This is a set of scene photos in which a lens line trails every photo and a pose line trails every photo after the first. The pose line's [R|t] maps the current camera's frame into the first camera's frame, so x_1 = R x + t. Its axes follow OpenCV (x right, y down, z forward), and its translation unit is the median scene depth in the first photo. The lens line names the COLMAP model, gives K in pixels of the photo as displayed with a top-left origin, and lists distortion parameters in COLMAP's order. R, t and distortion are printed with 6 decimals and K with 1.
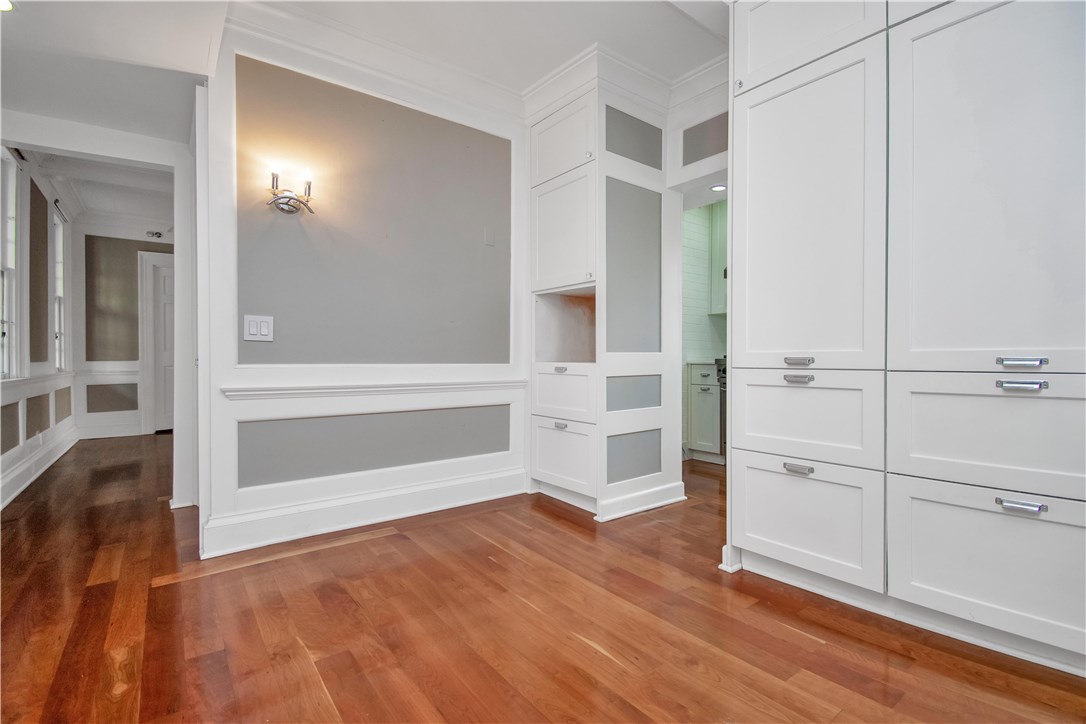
lens RADIAL K [[496.1, 0, 516.6], [0, 496.1, 364.9], [0, 0, 1]] dist [0.000871, -0.017001]
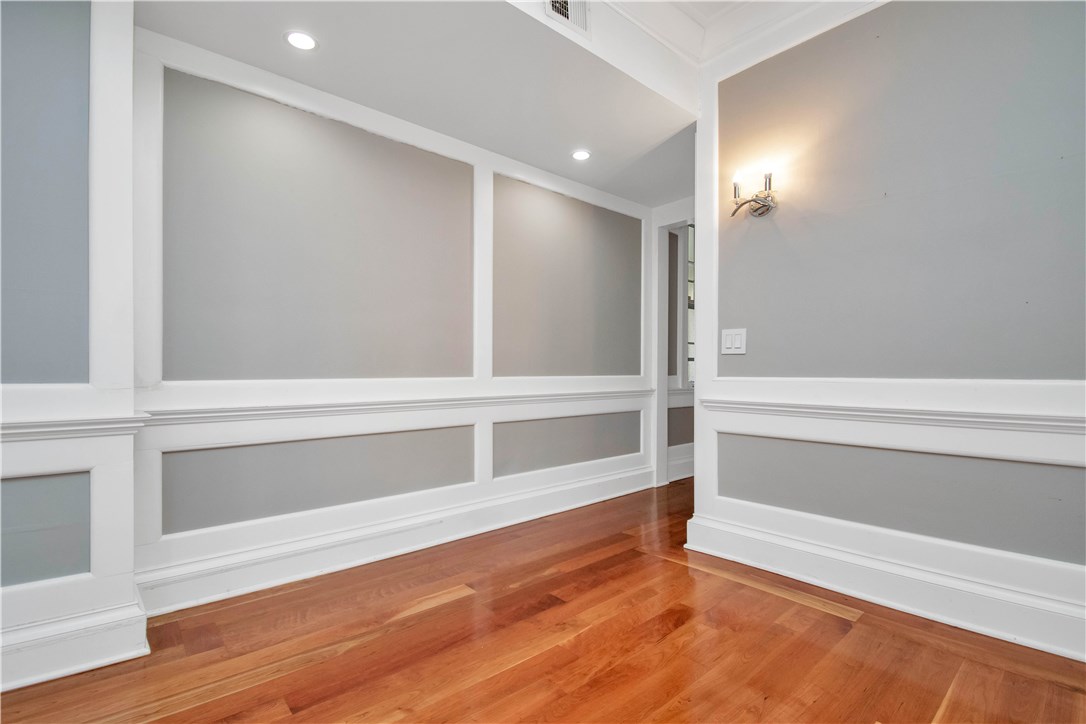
lens RADIAL K [[484.8, 0, 548.0], [0, 484.8, 372.7], [0, 0, 1]] dist [0.001170, -0.015662]
pose [[0.107554, 0.001032, -0.994199, 0.363700], [-0.012095, 0.999927, -0.000270, -0.005098], [0.994126, 0.012053, 0.107559, 0.460436]]
